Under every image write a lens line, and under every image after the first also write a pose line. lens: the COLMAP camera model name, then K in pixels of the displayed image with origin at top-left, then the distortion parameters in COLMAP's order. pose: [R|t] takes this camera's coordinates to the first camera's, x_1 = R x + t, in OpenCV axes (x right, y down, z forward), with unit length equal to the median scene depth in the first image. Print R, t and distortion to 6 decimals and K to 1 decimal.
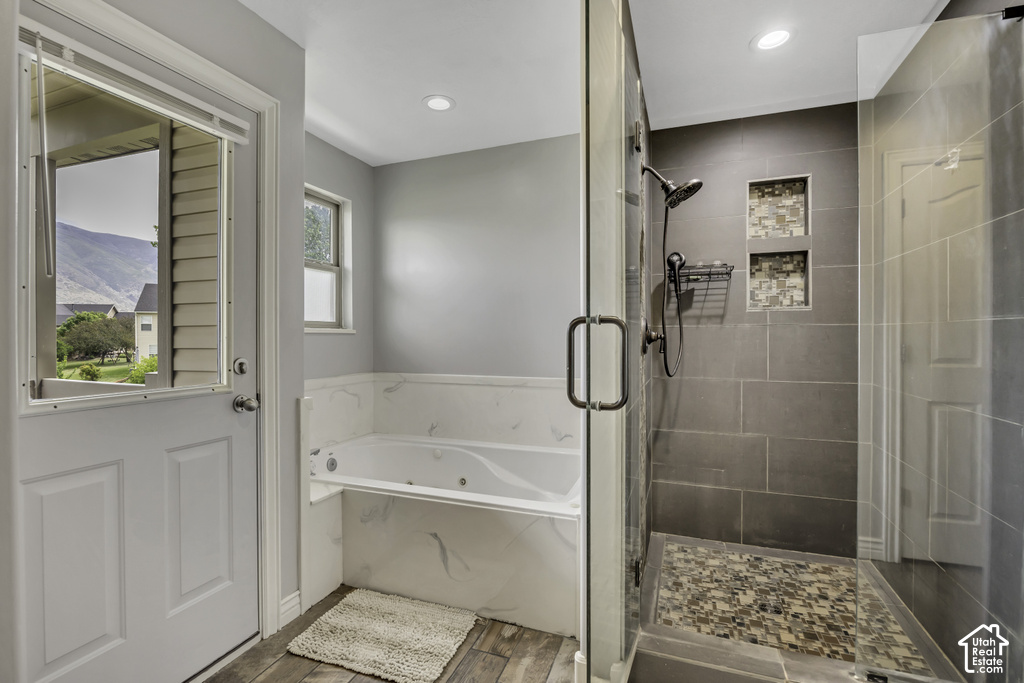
lens RADIAL K [[453.1, 0, 509.7], [0, 453.1, 334.8], [0, 0, 1]] dist [-0.010876, -0.000697]
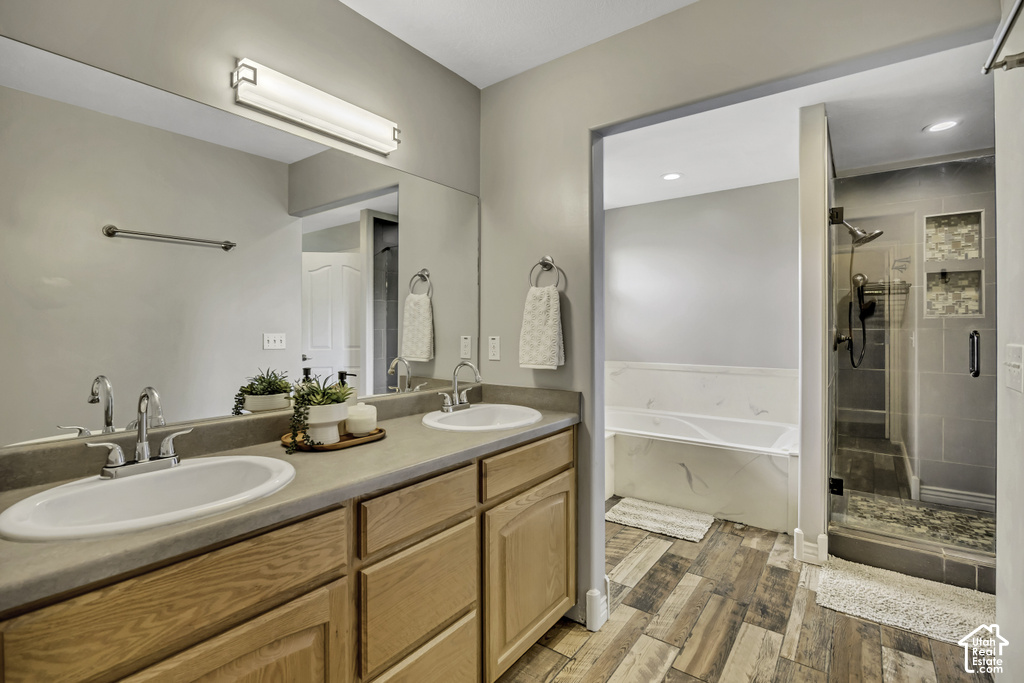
lens RADIAL K [[480.6, 0, 506.5], [0, 480.6, 324.5], [0, 0, 1]] dist [-0.003208, -0.001285]
pose [[0.965239, 0.002000, -0.261360, -0.270824], [-0.003029, 0.999989, -0.003532, -0.027398], [0.261350, 0.004201, 0.965235, -0.642867]]
